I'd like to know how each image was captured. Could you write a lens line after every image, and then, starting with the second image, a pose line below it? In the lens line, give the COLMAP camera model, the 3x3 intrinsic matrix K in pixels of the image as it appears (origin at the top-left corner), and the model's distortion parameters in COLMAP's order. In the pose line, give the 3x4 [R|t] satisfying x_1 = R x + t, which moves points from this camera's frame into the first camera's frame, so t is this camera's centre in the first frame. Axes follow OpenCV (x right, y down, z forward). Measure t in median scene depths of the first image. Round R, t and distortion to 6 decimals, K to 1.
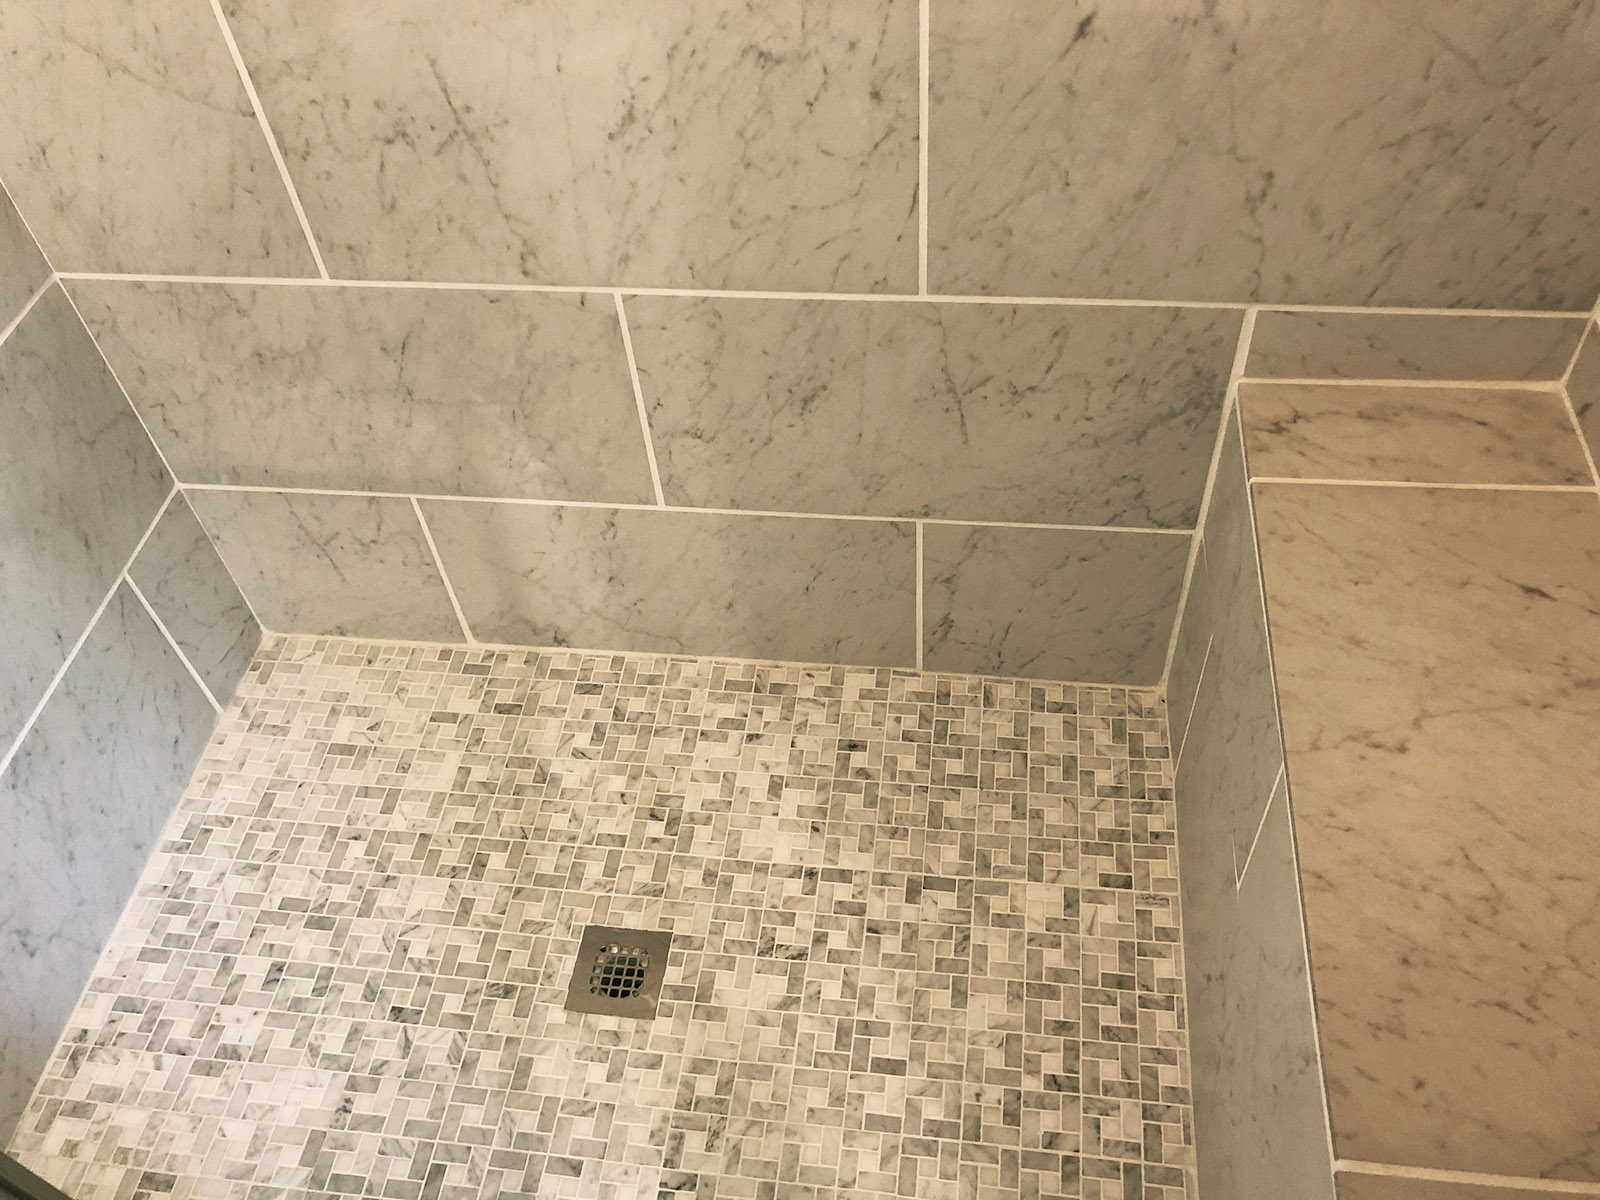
lens RADIAL K [[1319.6, 0, 769.3], [0, 1319.6, 589.1], [0, 0, 1]] dist [0.031794, -0.043413]
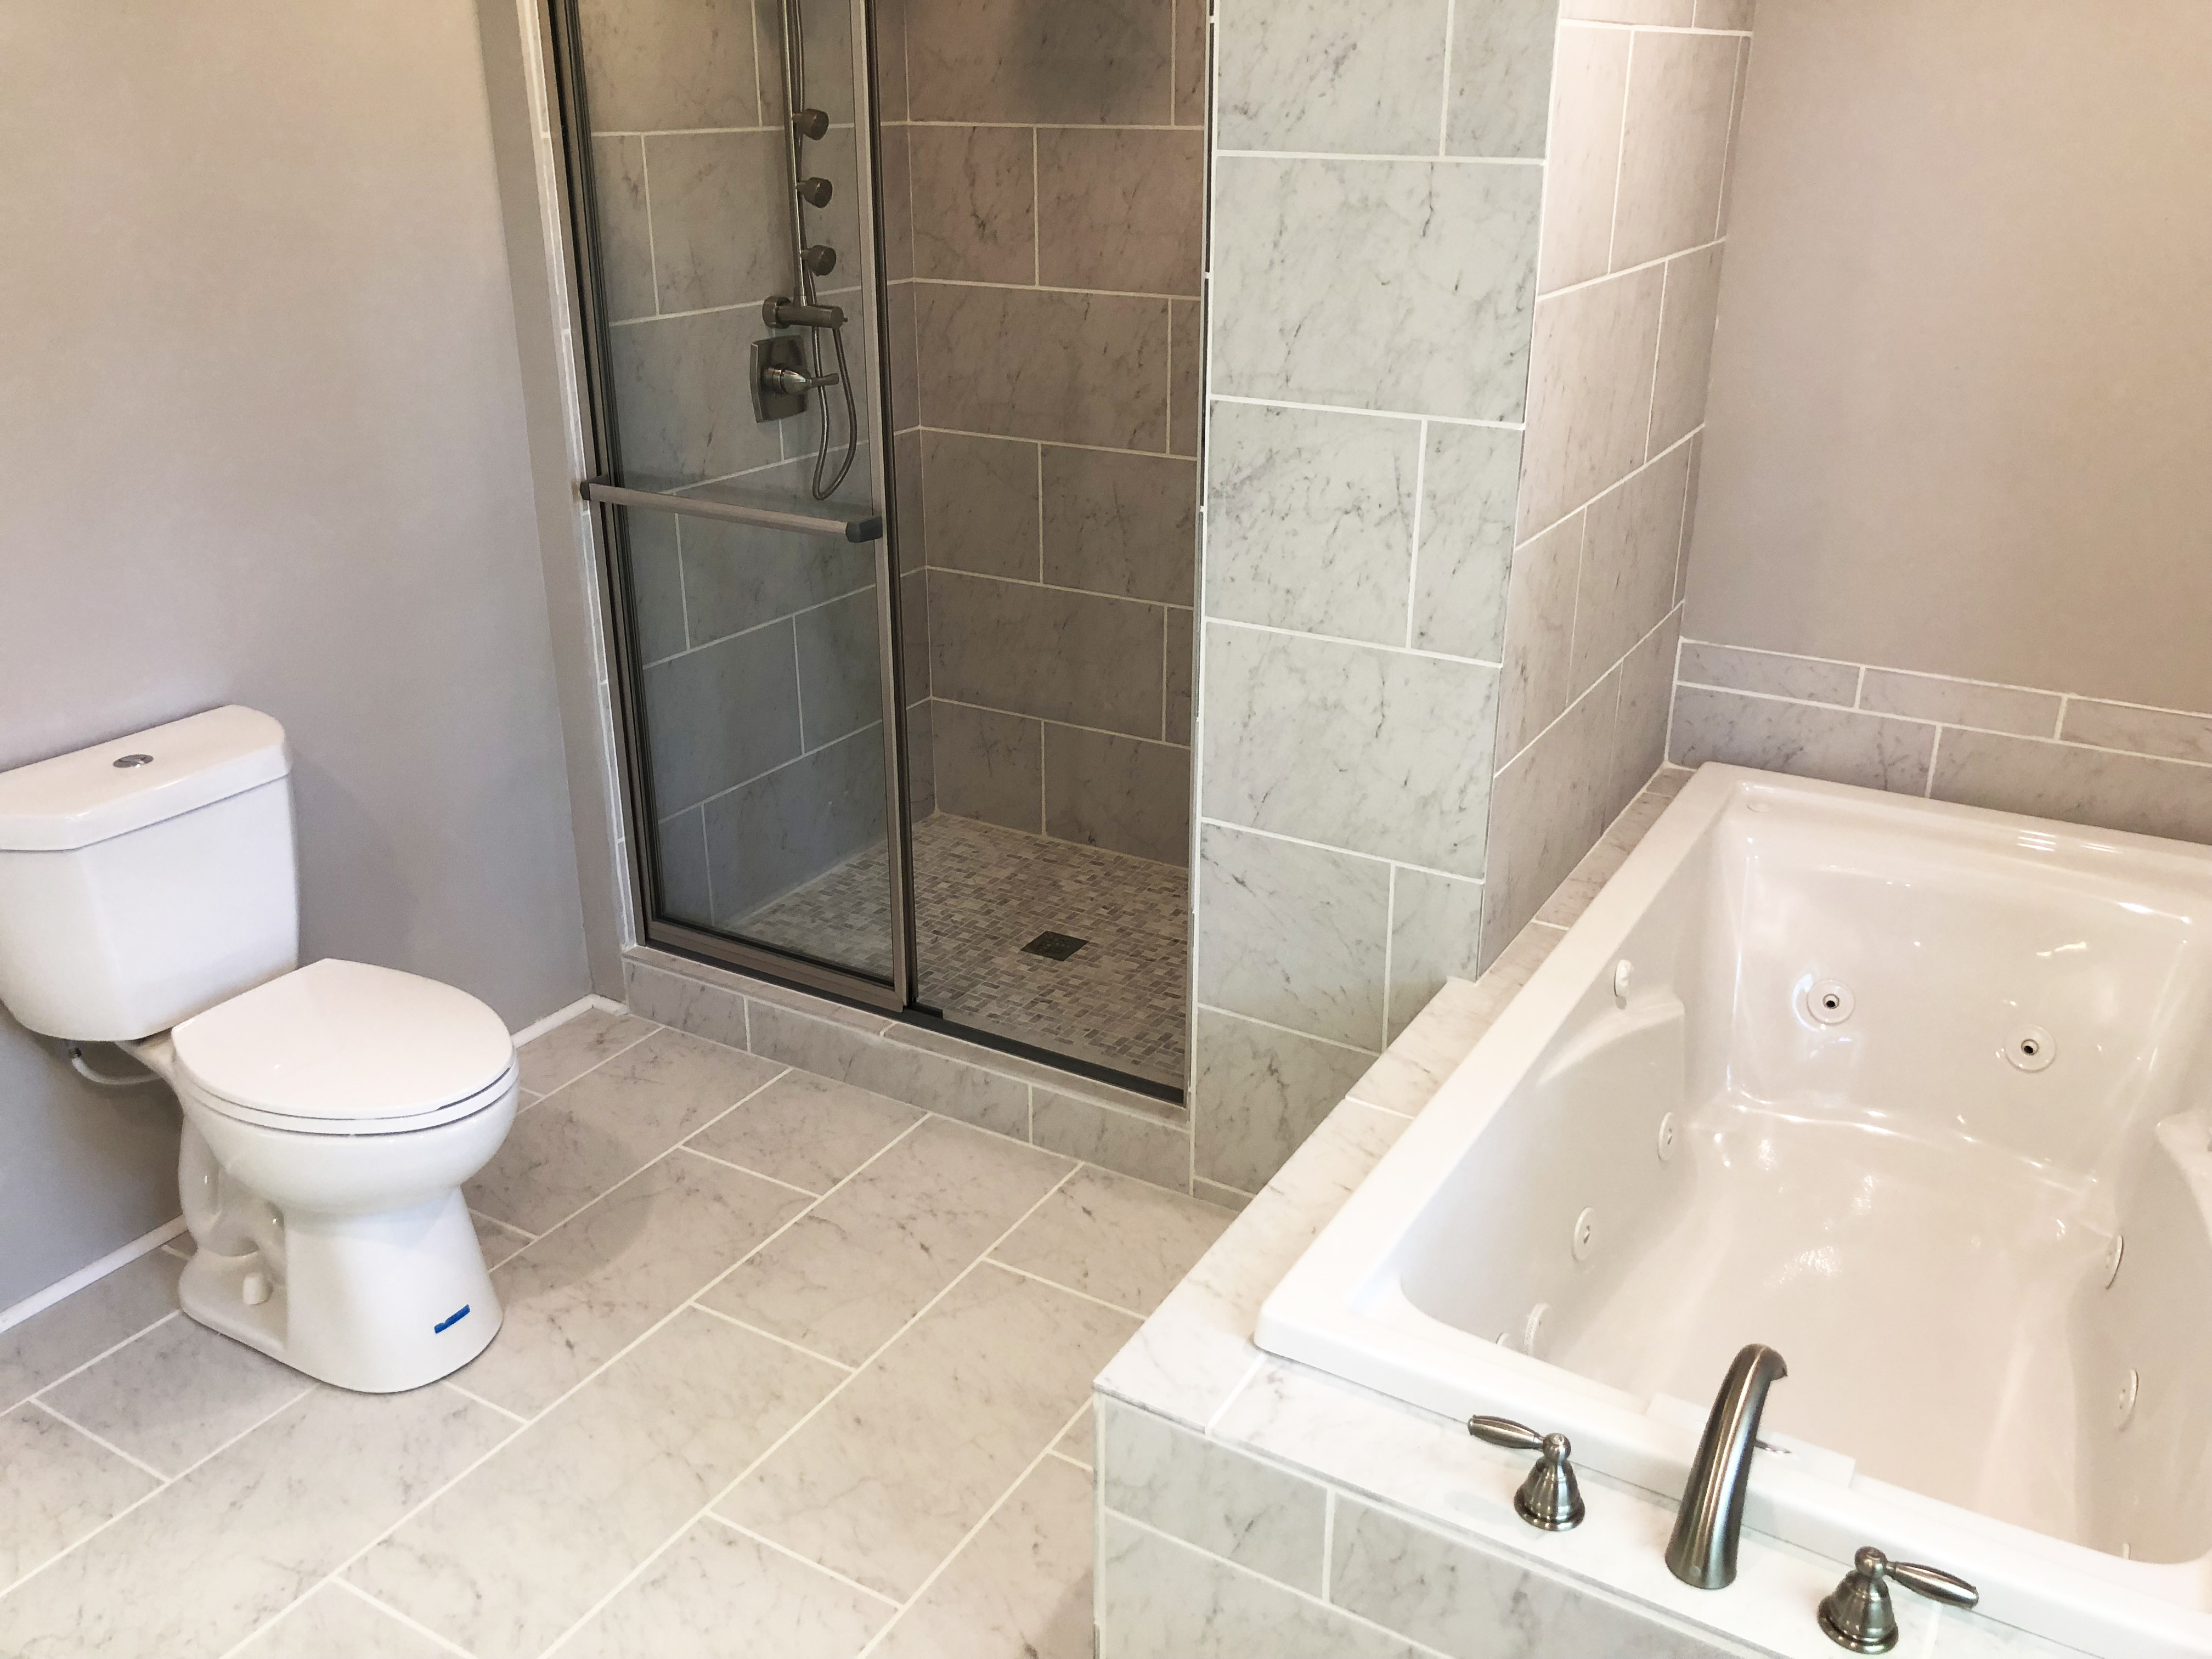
lens RADIAL K [[1824.3, 0, 1117.5], [0, 1824.3, 806.5], [0, 0, 1]] dist [0.031794, -0.043413]
pose [[0.923345, 0.214485, -0.318480, 0.678089], [-0.335614, 0.853778, -0.398029, 1.033140], [0.186540, 0.474405, 0.860316, -1.138977]]
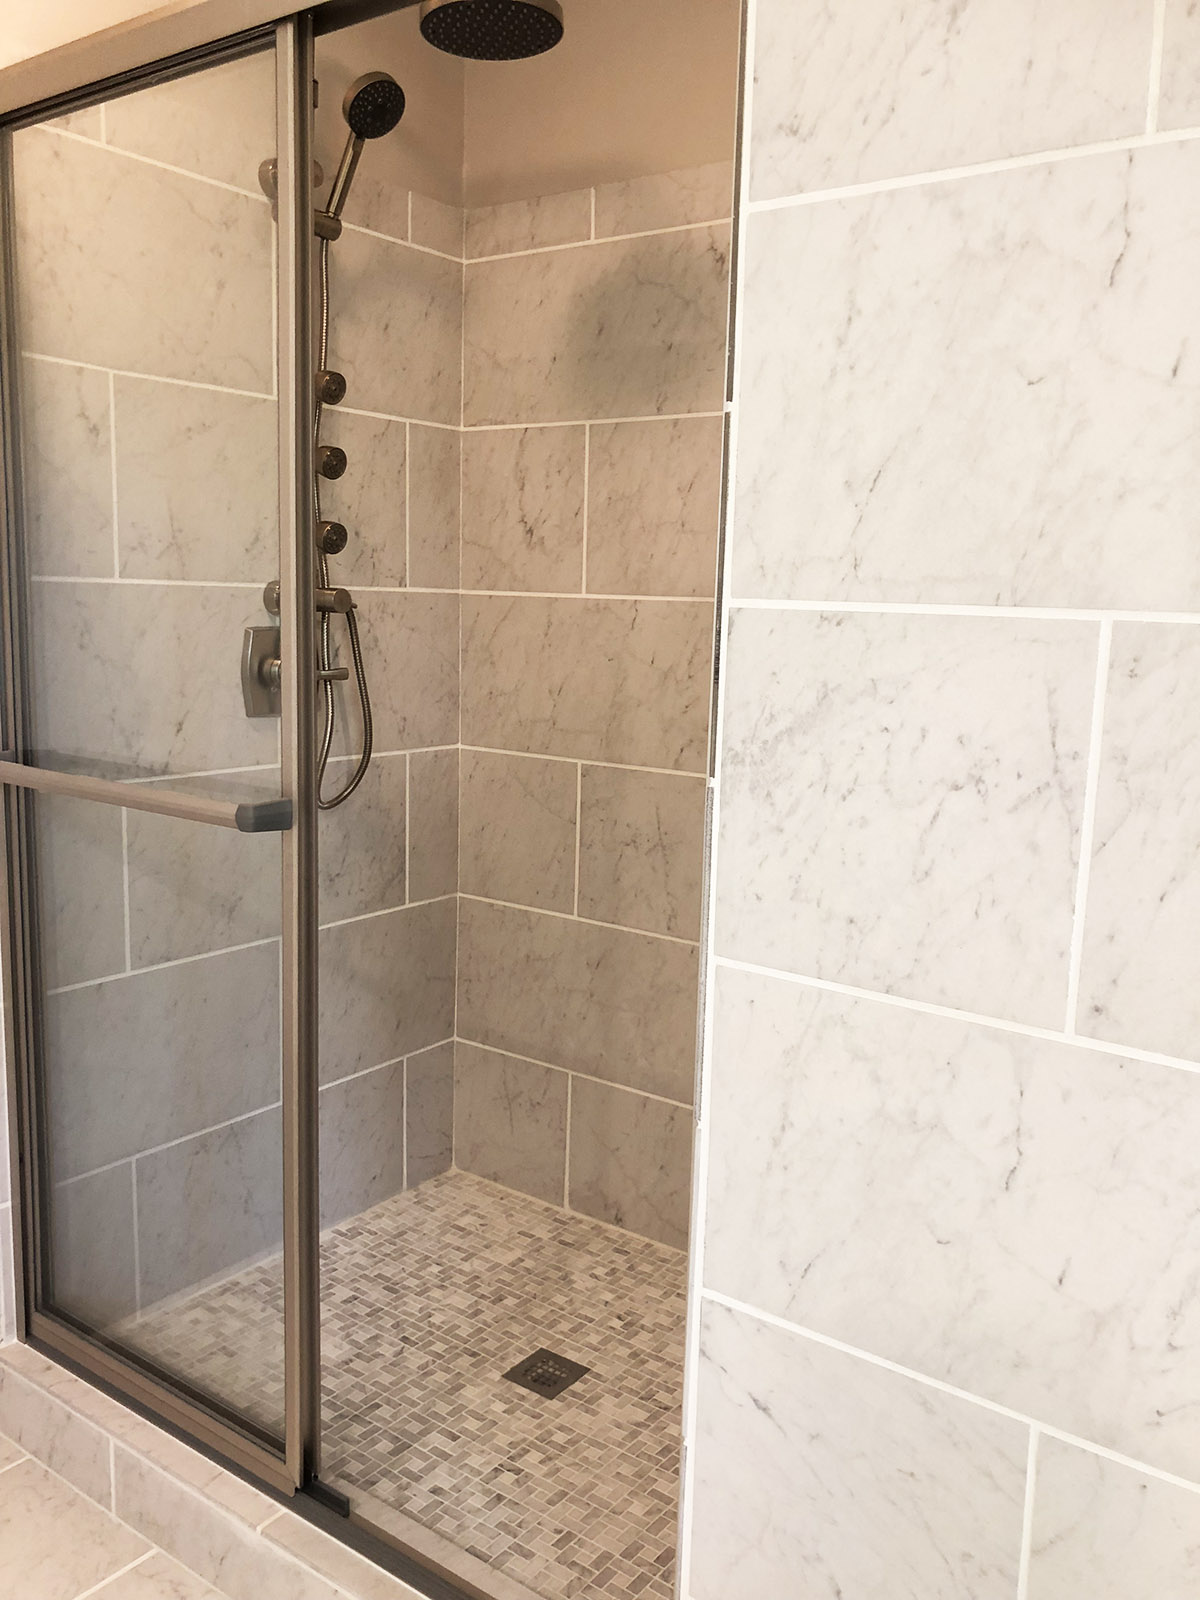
lens RADIAL K [[1319.6, 0, 610.6], [0, 1319.6, 798.5], [0, 0, 1]] dist [0.031794, -0.043413]
pose [[0.877343, 0.174512, -0.447006, 0.450373], [-0.421780, 0.724688, -0.544912, 0.560627], [0.228847, 0.666613, 0.709406, -0.375483]]
